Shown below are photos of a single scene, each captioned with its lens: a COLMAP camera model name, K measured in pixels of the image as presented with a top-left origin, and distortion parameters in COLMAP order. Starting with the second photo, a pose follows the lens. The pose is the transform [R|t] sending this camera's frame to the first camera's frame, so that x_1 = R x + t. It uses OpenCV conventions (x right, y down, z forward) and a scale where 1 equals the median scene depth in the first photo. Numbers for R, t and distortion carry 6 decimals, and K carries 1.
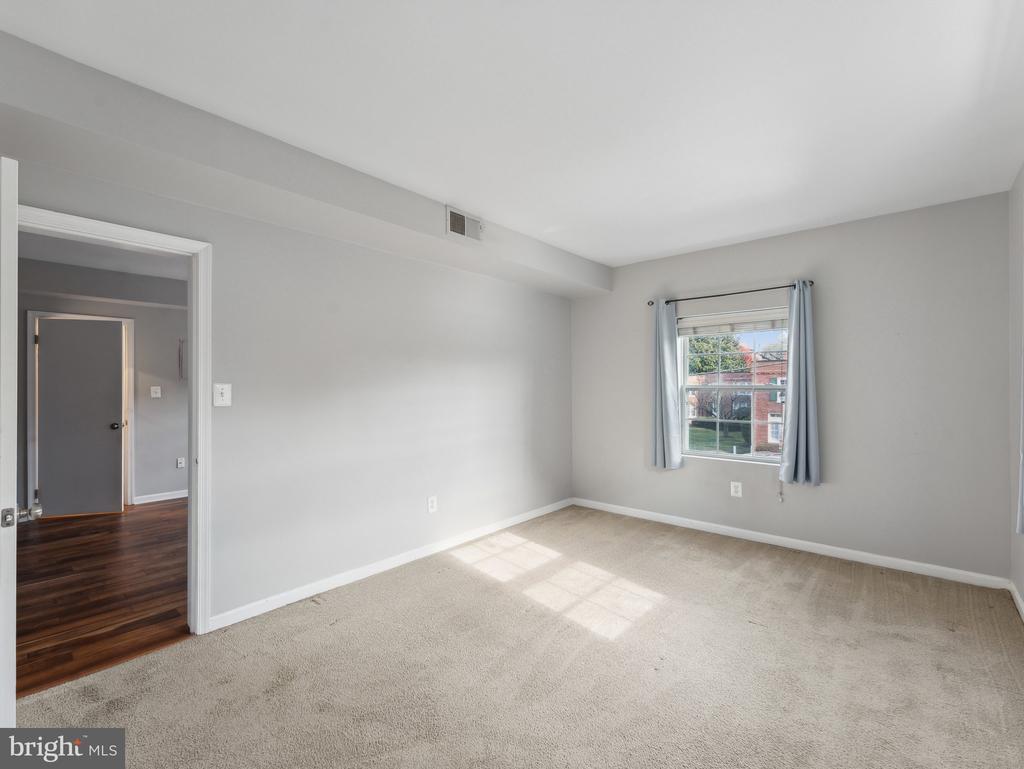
lens RADIAL K [[460.7, 0, 495.5], [0, 460.7, 380.8], [0, 0, 1]] dist [0.000673, -0.000285]
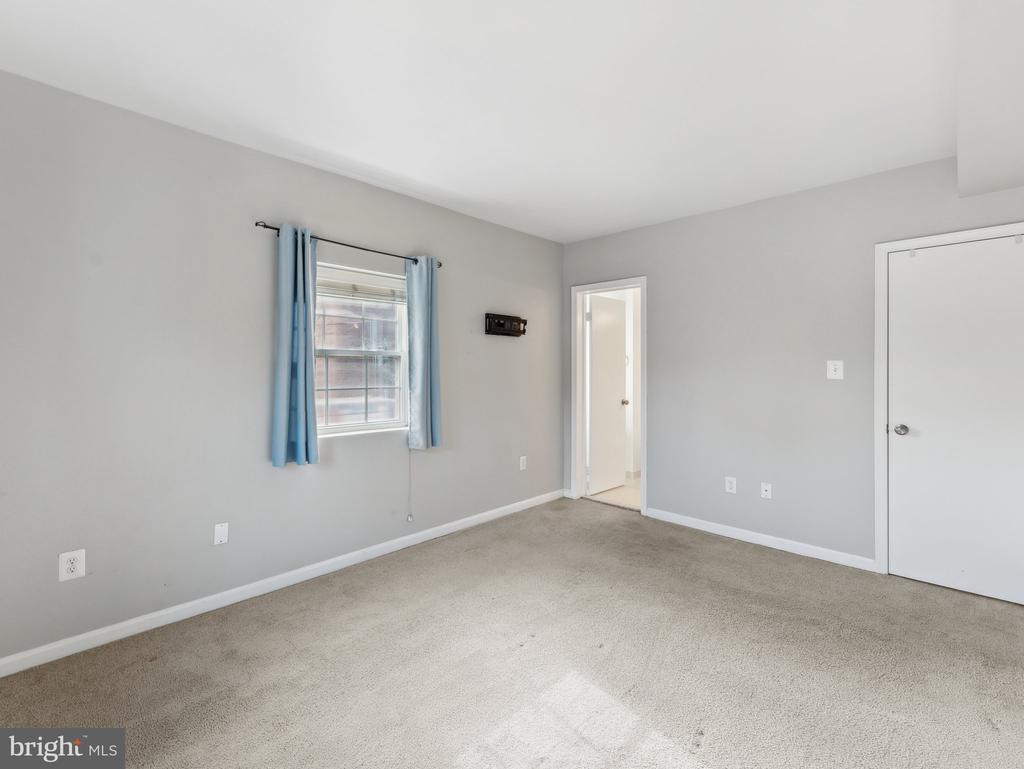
lens RADIAL K [[460.7, 0, 495.5], [0, 460.7, 380.8], [0, 0, 1]] dist [0.000673, -0.000285]
pose [[-0.999403, 0.004536, 0.034257, 0.223540], [0.004758, 0.999968, 0.006417, 0.024844], [-0.034227, 0.006577, -0.999392, 1.173921]]
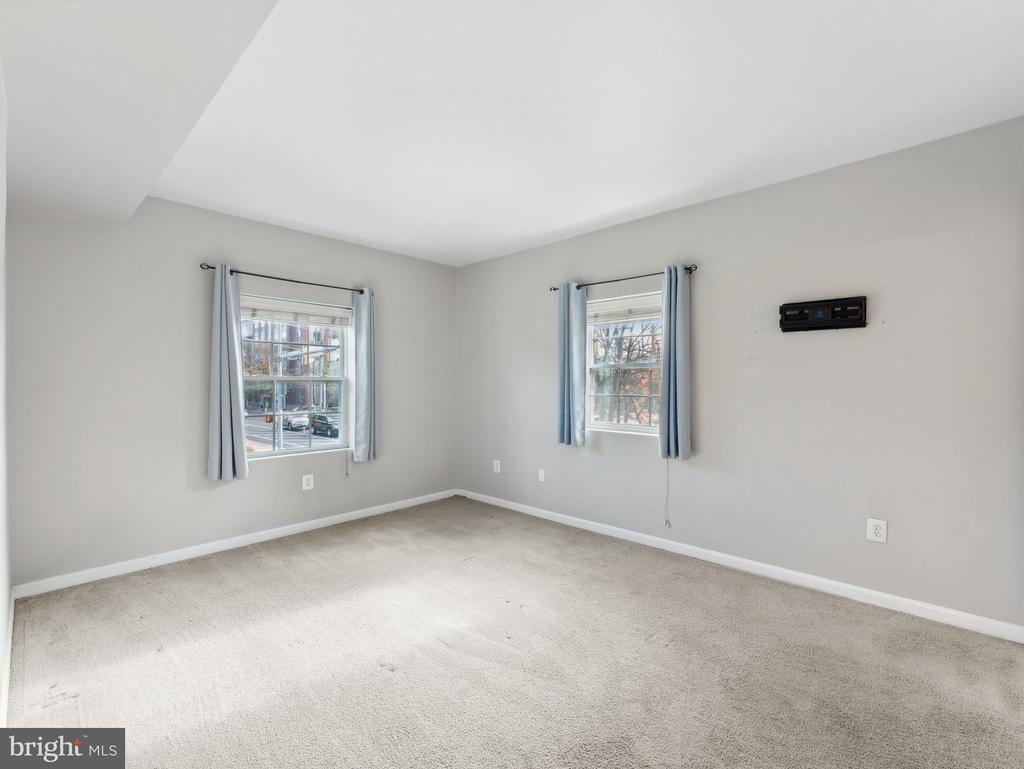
lens RADIAL K [[475.1, 0, 525.2], [0, 475.1, 384.6], [0, 0, 1]] dist [0.001969, 0.000123]
pose [[-0.005516, -0.007894, 0.999954, -0.530027], [-0.010626, 0.999913, 0.007835, 0.014216], [-0.999928, -0.010583, -0.005599, 0.578350]]
